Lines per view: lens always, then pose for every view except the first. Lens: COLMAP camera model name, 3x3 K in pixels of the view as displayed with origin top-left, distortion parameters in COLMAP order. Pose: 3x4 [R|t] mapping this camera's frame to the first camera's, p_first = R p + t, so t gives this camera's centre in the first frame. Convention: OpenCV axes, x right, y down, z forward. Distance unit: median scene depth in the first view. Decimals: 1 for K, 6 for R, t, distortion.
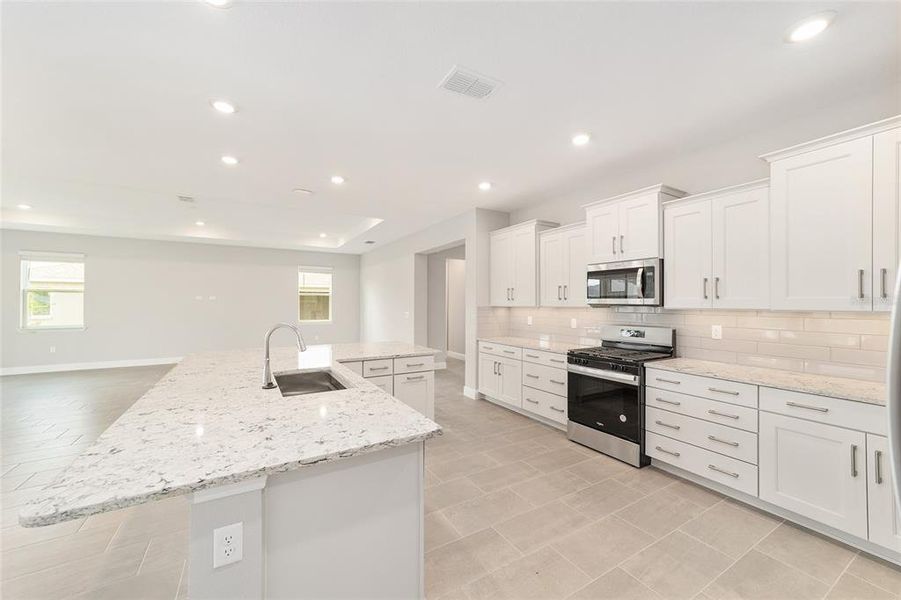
lens RADIAL K [[349.0, 0, 447.9], [0, 349.0, 301.7], [0, 0, 1]] dist [-0.000088, 0.000398]
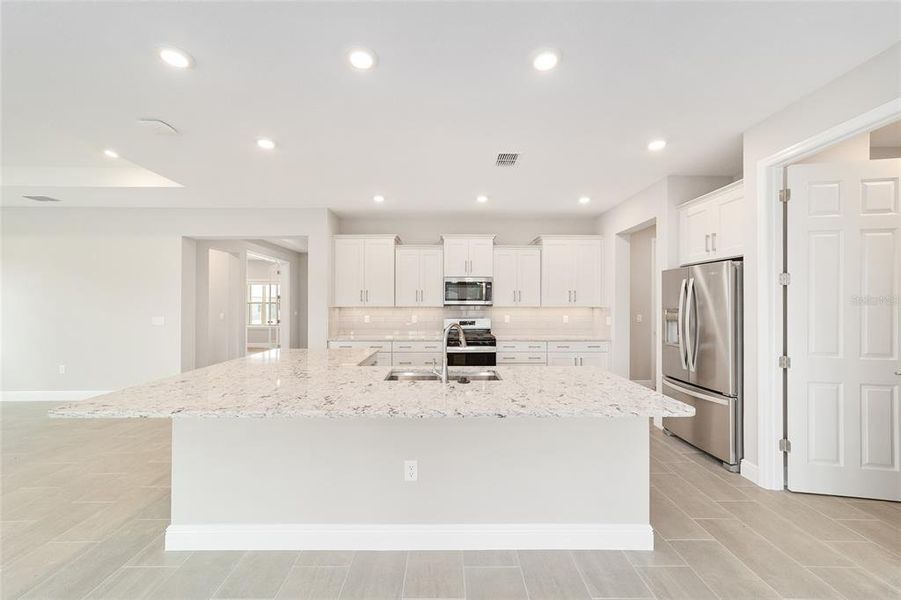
lens RADIAL K [[345.1, 0, 450.5], [0, 345.1, 300.0], [0, 0, 1]] dist [-0.002754, 0.000053]
pose [[0.497931, 0.003064, 0.867211, -0.861078], [-0.003875, 0.999992, -0.001309, -0.009980], [-0.867208, -0.002709, 0.497938, 0.292844]]
